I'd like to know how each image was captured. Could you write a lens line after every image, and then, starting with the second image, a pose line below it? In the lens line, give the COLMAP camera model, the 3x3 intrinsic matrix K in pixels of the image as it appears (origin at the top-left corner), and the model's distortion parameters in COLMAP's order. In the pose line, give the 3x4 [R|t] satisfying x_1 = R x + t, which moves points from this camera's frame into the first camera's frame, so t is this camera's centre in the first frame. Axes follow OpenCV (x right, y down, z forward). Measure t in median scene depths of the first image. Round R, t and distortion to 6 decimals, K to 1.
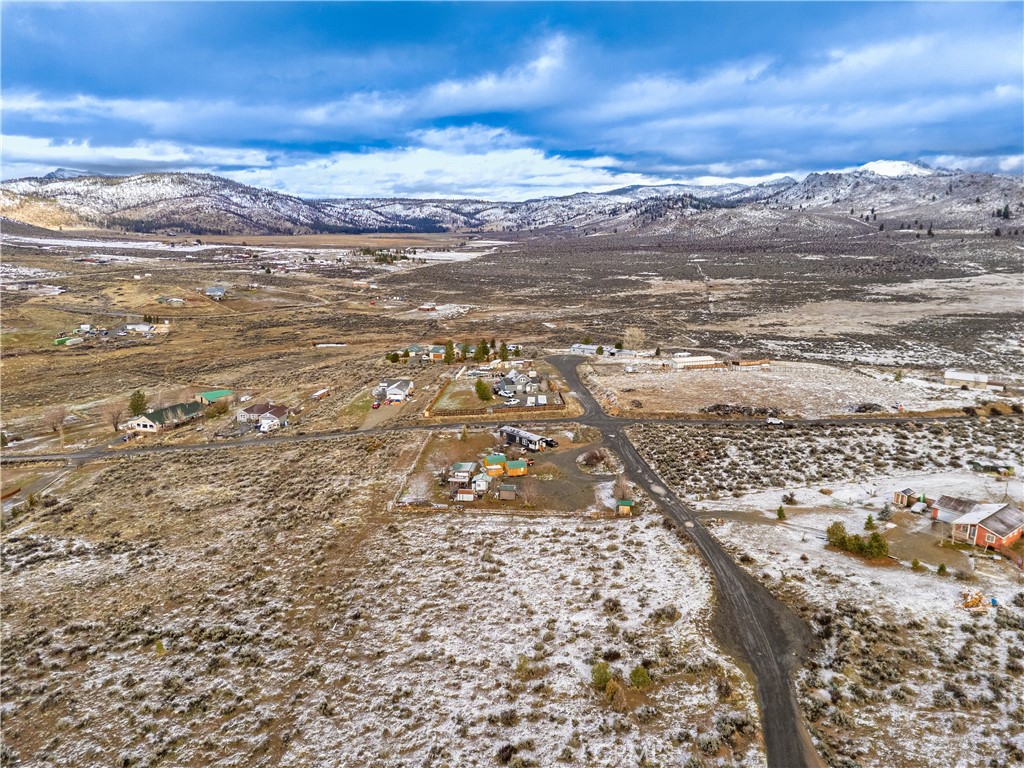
lens RADIAL K [[739.6, 0, 513.2], [0, 739.6, 380.4], [0, 0, 1]] dist [0.073457, -0.071269]
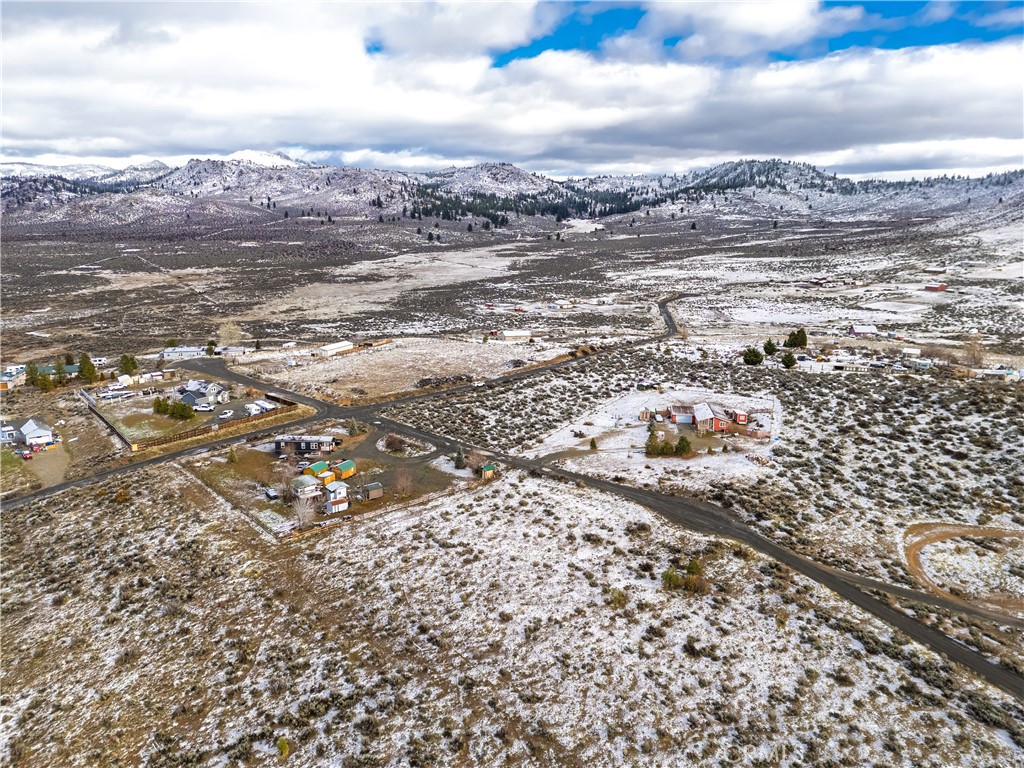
lens RADIAL K [[739.6, 0, 507.6], [0, 739.6, 387.8], [0, 0, 1]] dist [0.073457, -0.071269]
pose [[0.718527, -0.165632, 0.675489, -0.512581], [0.147674, 0.985416, 0.084544, -0.039638], [-0.679641, 0.039005, 0.732508, 0.149344]]
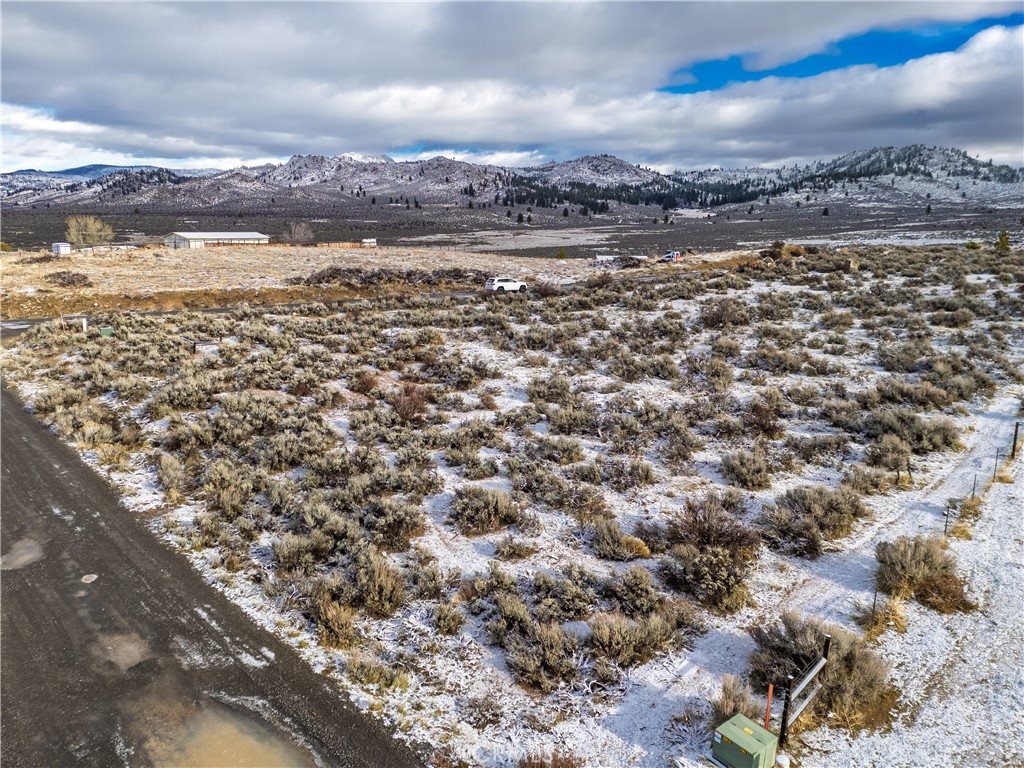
lens RADIAL K [[739.6, 0, 507.1], [0, 739.6, 390.7], [0, 0, 1]] dist [0.073457, -0.071269]
pose [[0.803230, -0.135661, 0.580015, 0.177030], [0.121198, 0.990573, 0.063848, 0.104248], [-0.583209, 0.019012, 0.812100, 0.907342]]
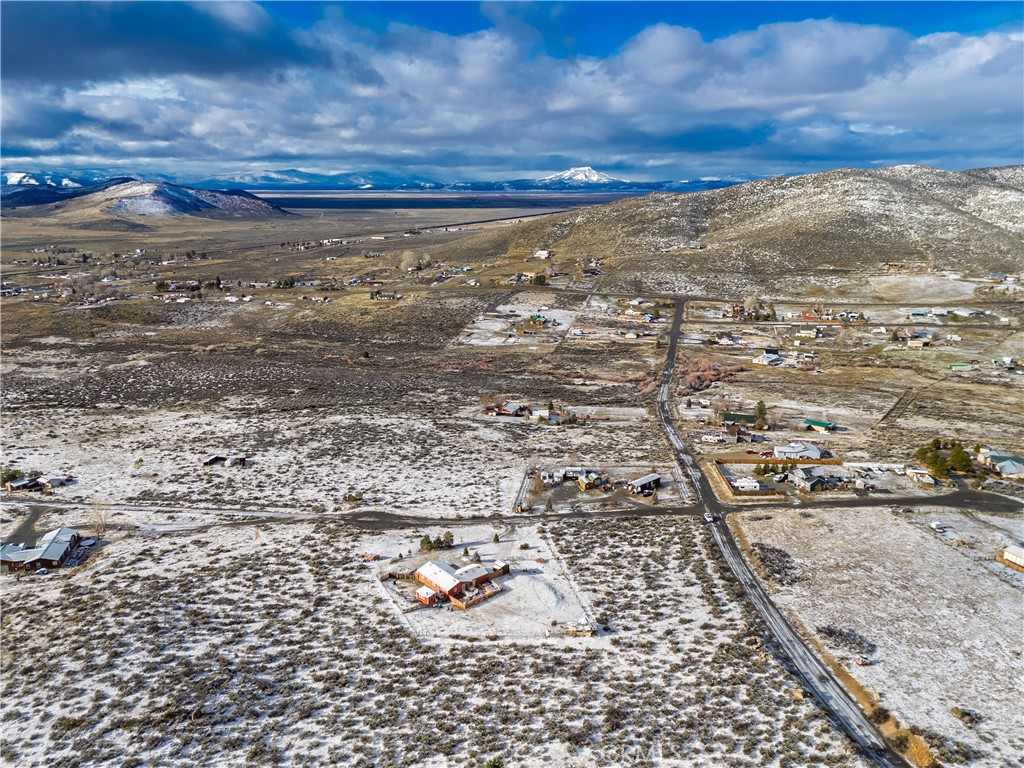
lens RADIAL K [[789.3, 0, 516.3], [0, 789.3, 385.1], [0, 0, 1]] dist [0.043861, -0.001707]
pose [[-0.000123, 0.236503, -0.971631, 1.658457], [-0.210921, 0.949766, 0.231208, -0.454564], [0.977503, 0.204966, 0.049767, 0.781649]]
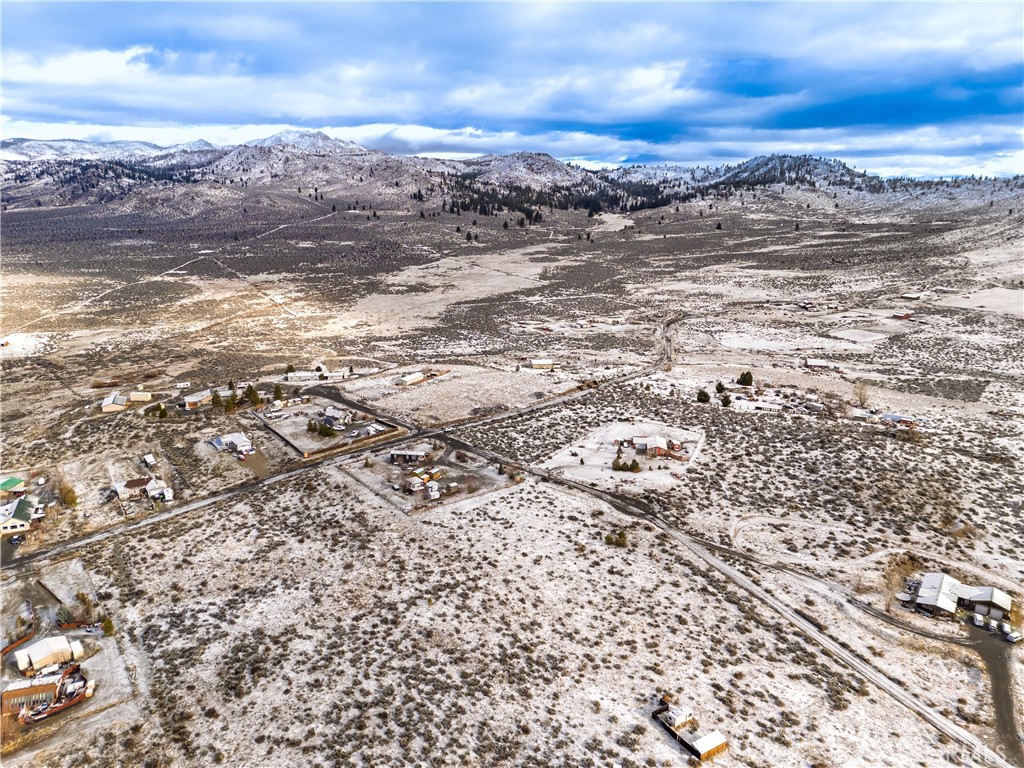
lens RADIAL K [[739.6, 0, 507.6], [0, 739.6, 382.7], [0, 0, 1]] dist [0.073457, -0.071269]
pose [[0.749802, -0.162478, 0.641403, -0.961567], [0.128629, 0.986681, 0.099574, -0.240632], [-0.649039, 0.007842, 0.760715, -0.393376]]
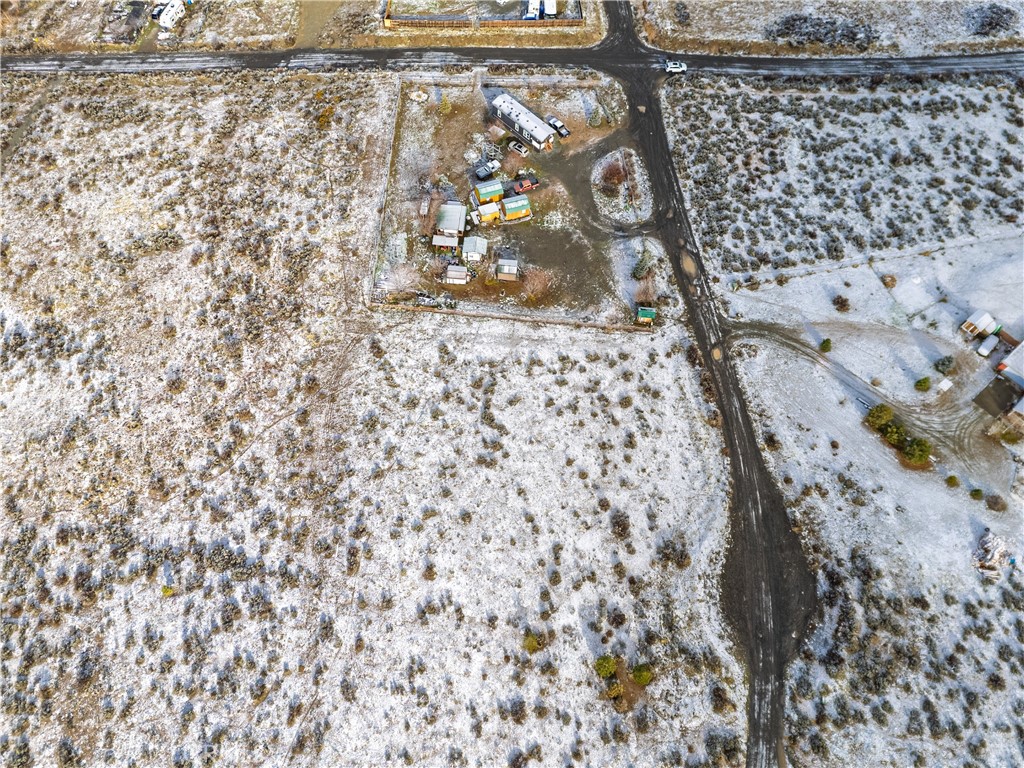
lens RADIAL K [[739.6, 0, 510.9], [0, 739.6, 370.7], [0, 0, 1]] dist [0.073457, -0.071269]
pose [[0.999702, -0.004033, 0.024095, -0.022698], [-0.015538, 0.656129, 0.754489, -0.392374], [-0.018852, -0.754638, 0.655870, 0.366193]]
